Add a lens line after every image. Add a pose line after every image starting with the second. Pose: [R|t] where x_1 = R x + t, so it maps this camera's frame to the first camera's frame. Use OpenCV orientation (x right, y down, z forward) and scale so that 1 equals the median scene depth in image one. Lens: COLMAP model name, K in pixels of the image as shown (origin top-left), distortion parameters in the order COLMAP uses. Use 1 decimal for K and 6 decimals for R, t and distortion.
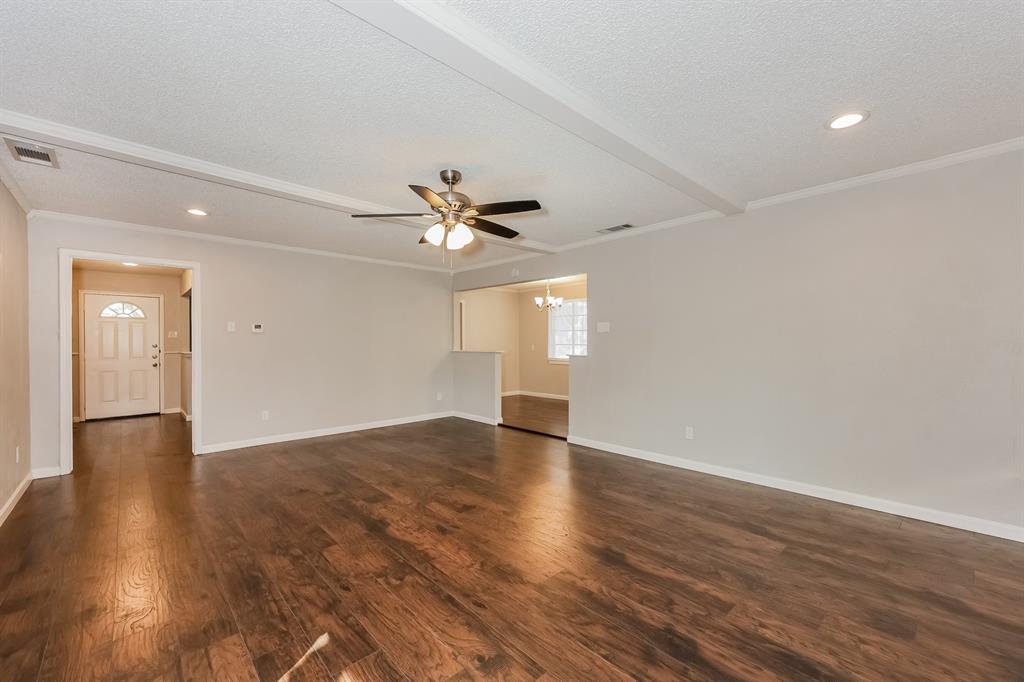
lens RADIAL K [[415.9, 0, 513.9], [0, 415.9, 348.5], [0, 0, 1]] dist [-0.004123, -0.000132]
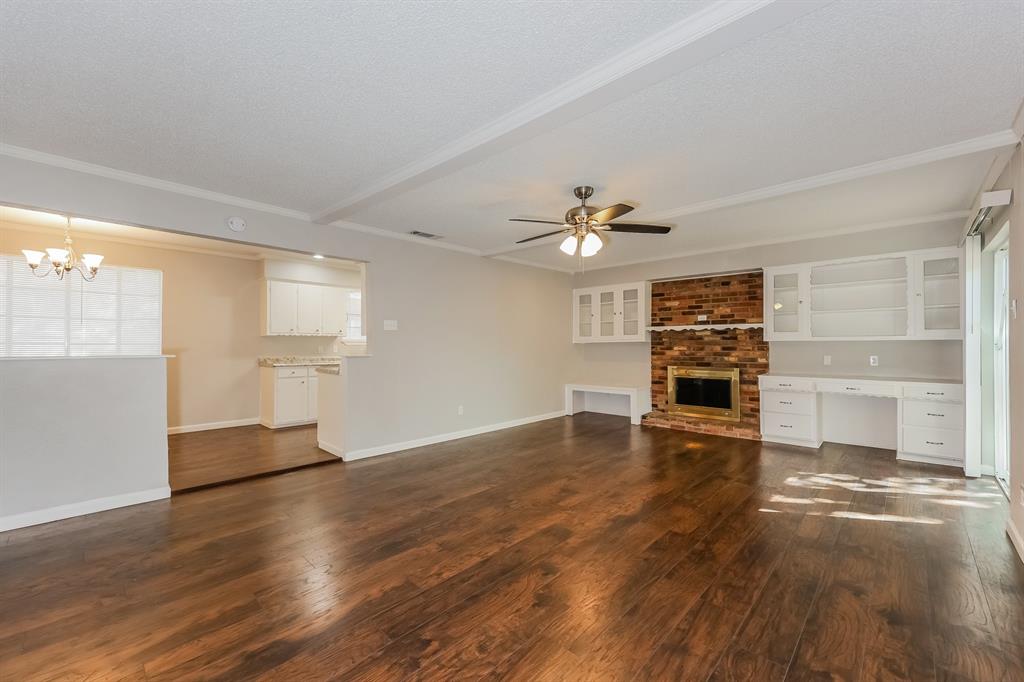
lens RADIAL K [[416.9, 0, 518.0], [0, 416.9, 341.3], [0, 0, 1]] dist [0.002710, 0.000149]
pose [[-0.062829, 0.002692, 0.998021, -1.254555], [0.011137, 0.999936, -0.001996, -0.011716], [-0.997962, 0.010989, -0.062855, 1.242159]]
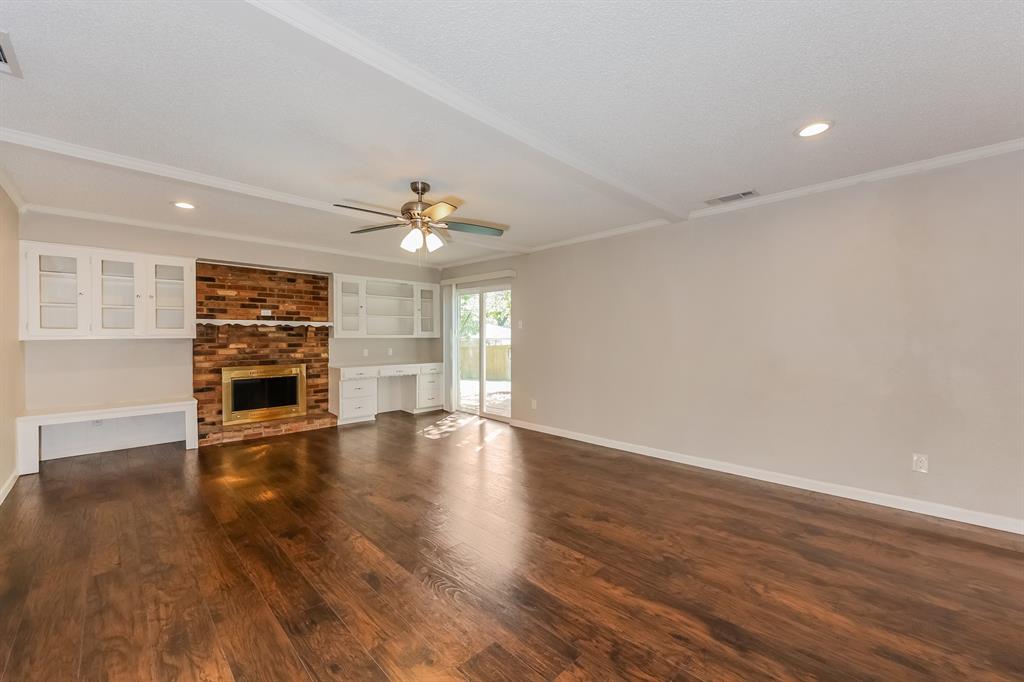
lens RADIAL K [[413.0, 0, 512.0], [0, 413.0, 341.0], [0, 0, 1]] dist [-0.000547, -0.000234]
pose [[-0.999798, 0.001136, -0.020068, -0.370723], [0.000838, 0.999890, 0.014827, -0.018437], [0.020083, 0.014807, -0.999689, 2.094617]]
